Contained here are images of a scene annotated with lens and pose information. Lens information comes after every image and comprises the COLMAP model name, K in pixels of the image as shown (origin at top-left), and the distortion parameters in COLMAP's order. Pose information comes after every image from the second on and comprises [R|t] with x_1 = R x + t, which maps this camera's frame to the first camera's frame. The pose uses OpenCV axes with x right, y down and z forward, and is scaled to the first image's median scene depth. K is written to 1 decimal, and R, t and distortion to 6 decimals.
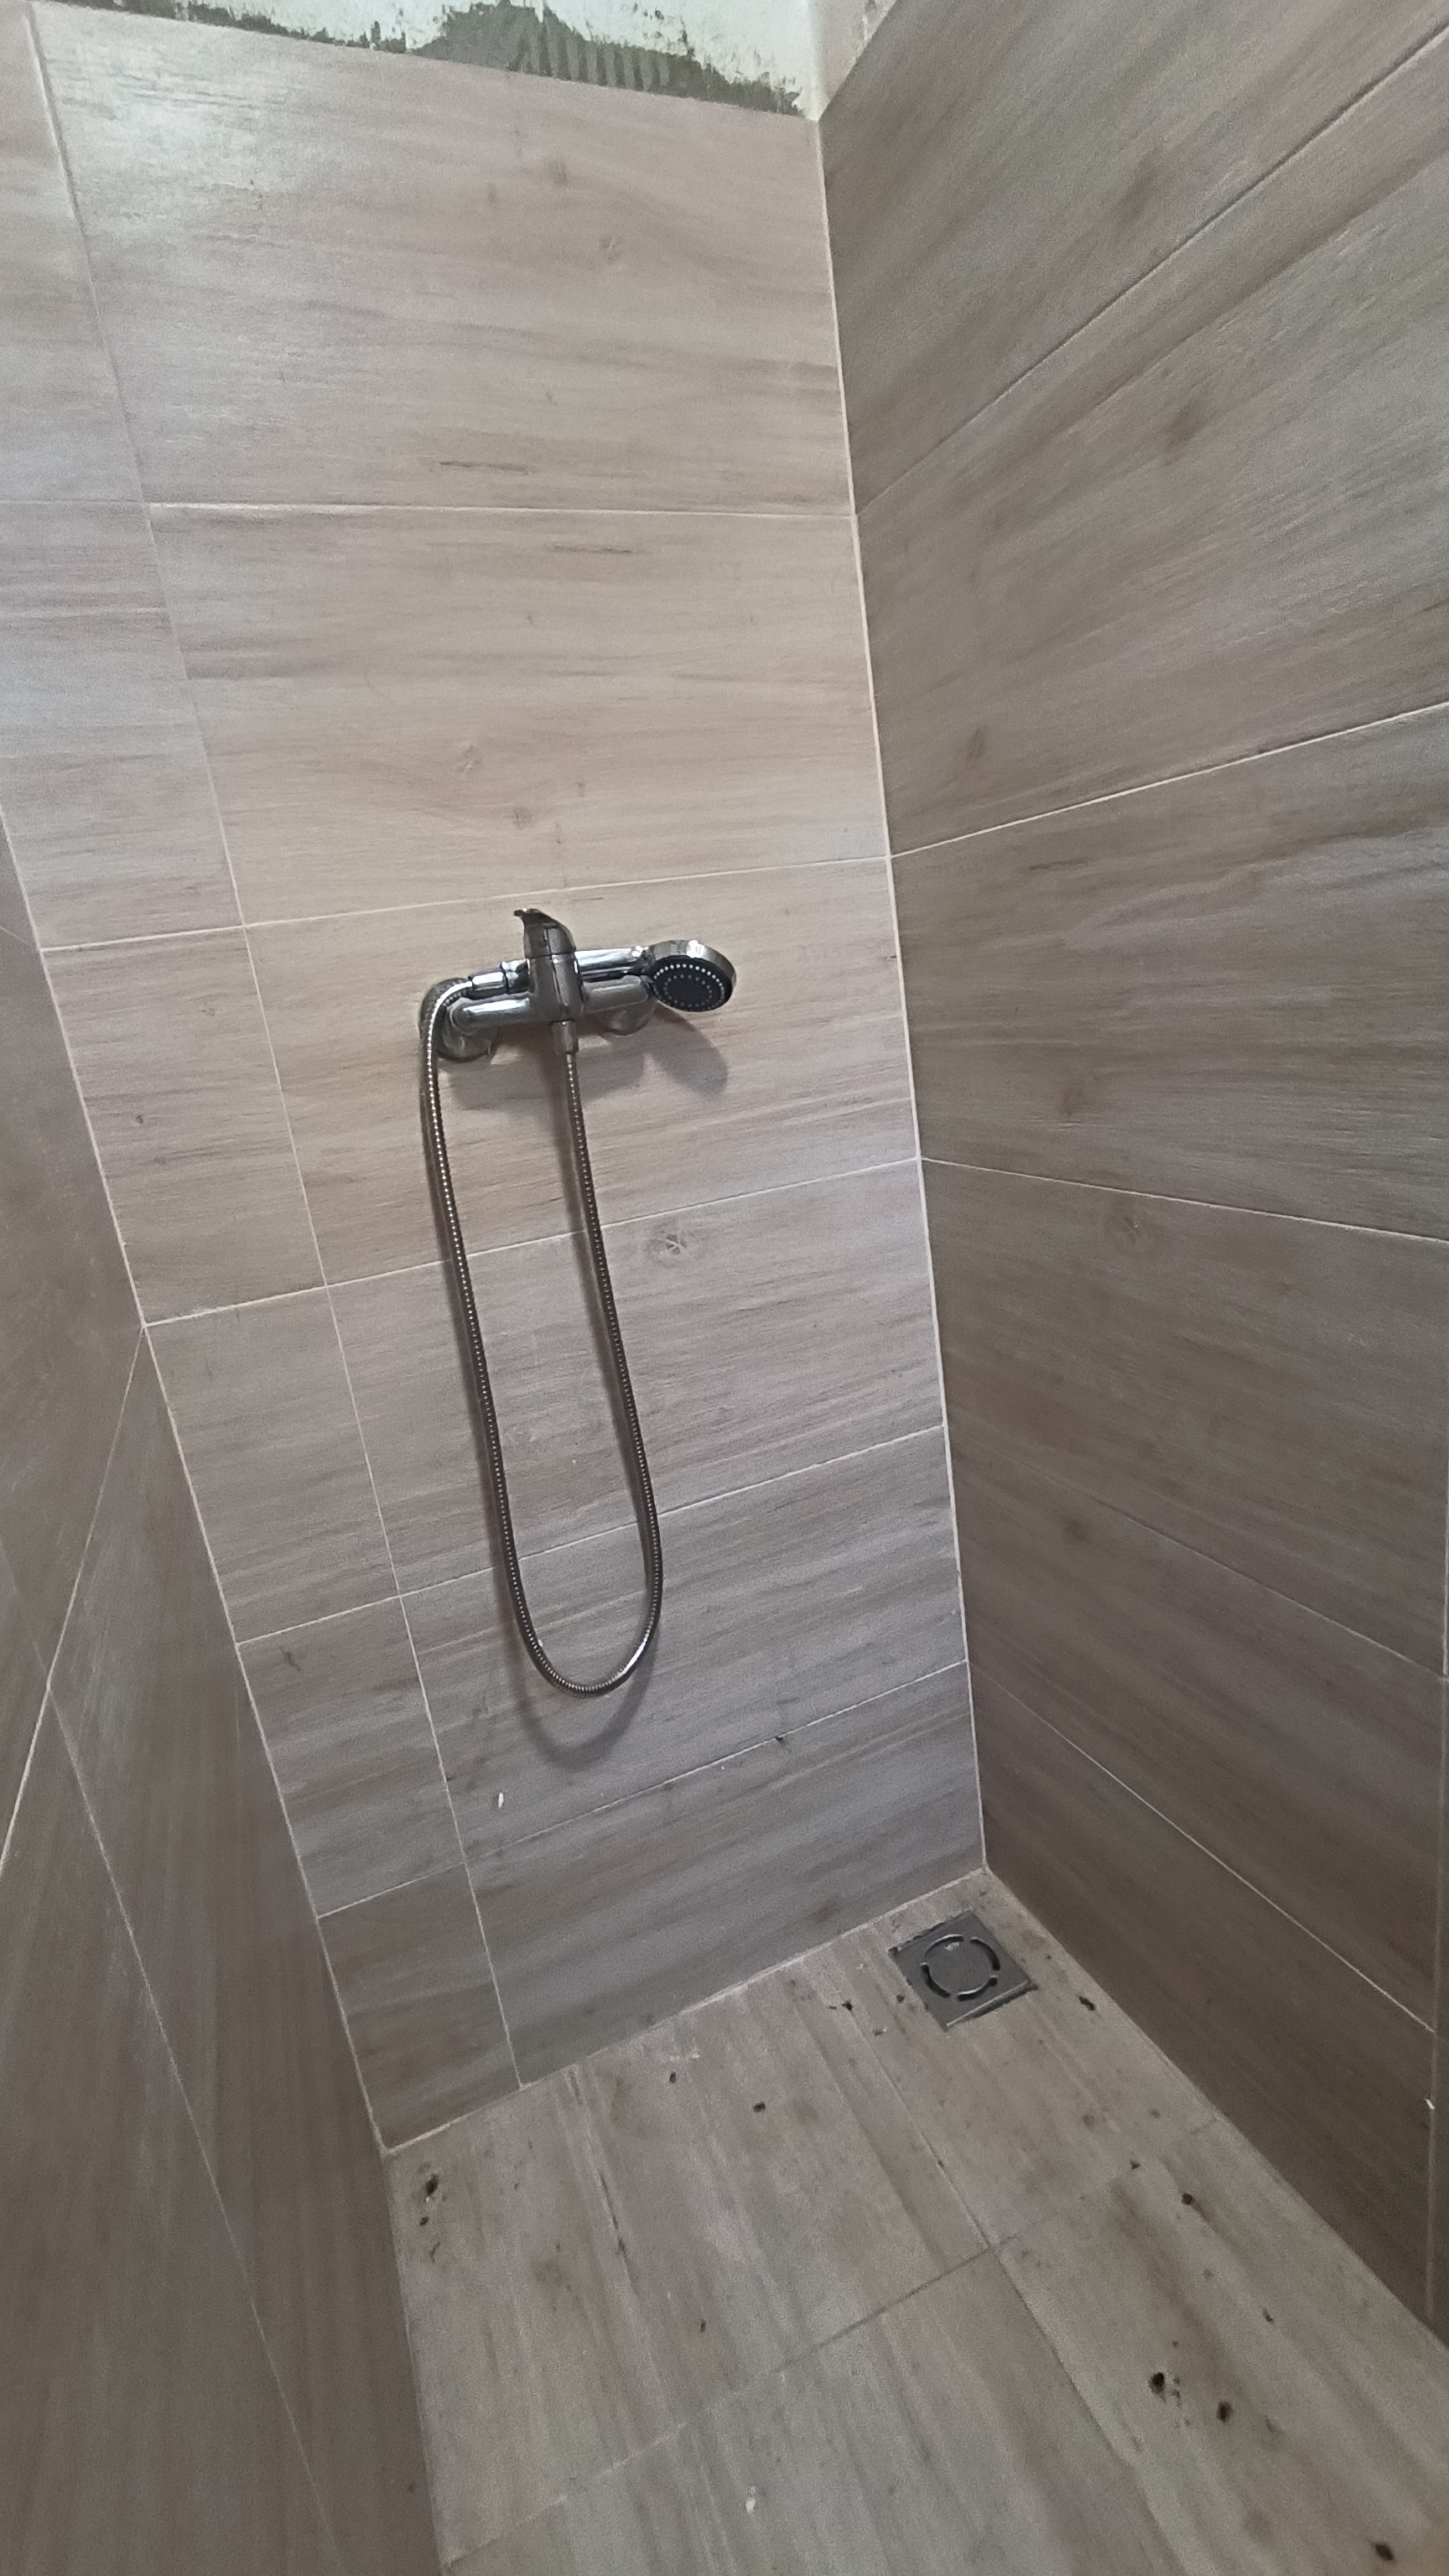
lens RADIAL K [[1180.3, 0, 724.5], [0, 1180.3, 1288.0], [0, 0, 1]] dist [-0.050747, 0.037622]
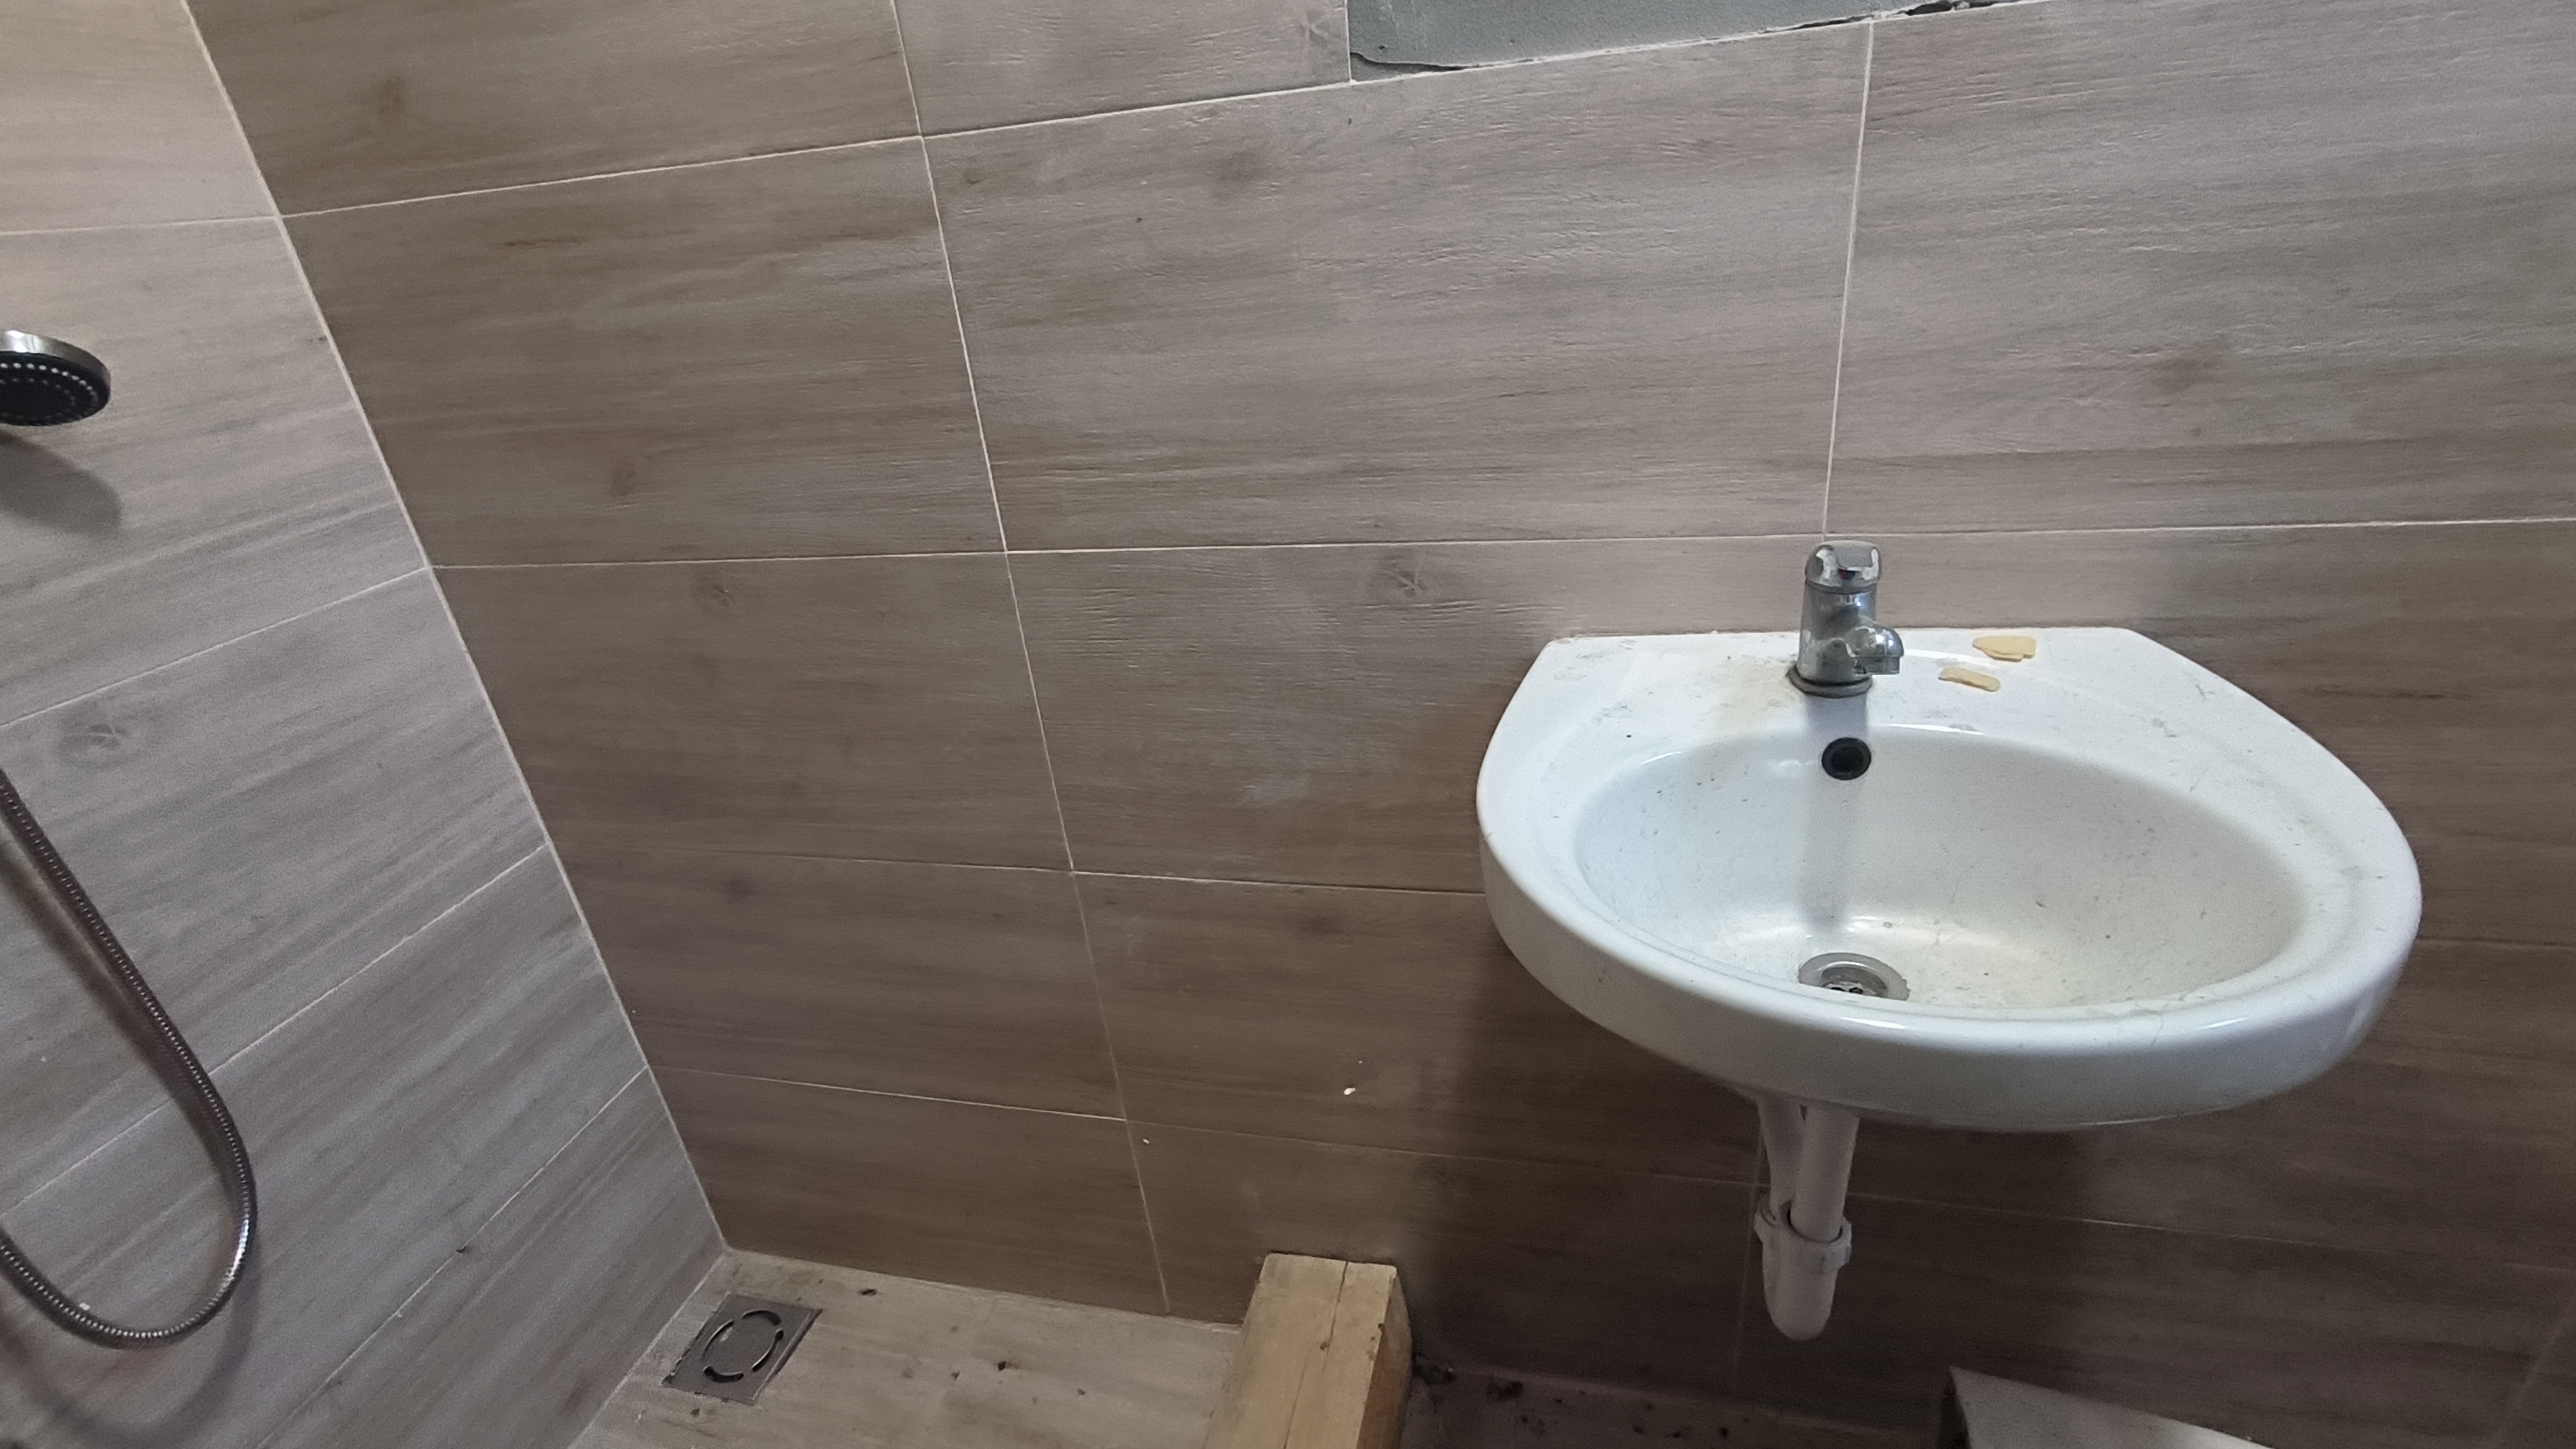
lens RADIAL K [[1199.4, 0, 1288.0], [0, 1199.4, 724.5], [0, 0, 1]] dist [-0.000080, 0.000211]
pose [[0.615144, -0.273759, 0.739360, -0.141490], [0.221834, 0.959993, 0.170887, -0.007344], [-0.756563, 0.058895, 0.651263, -0.074945]]
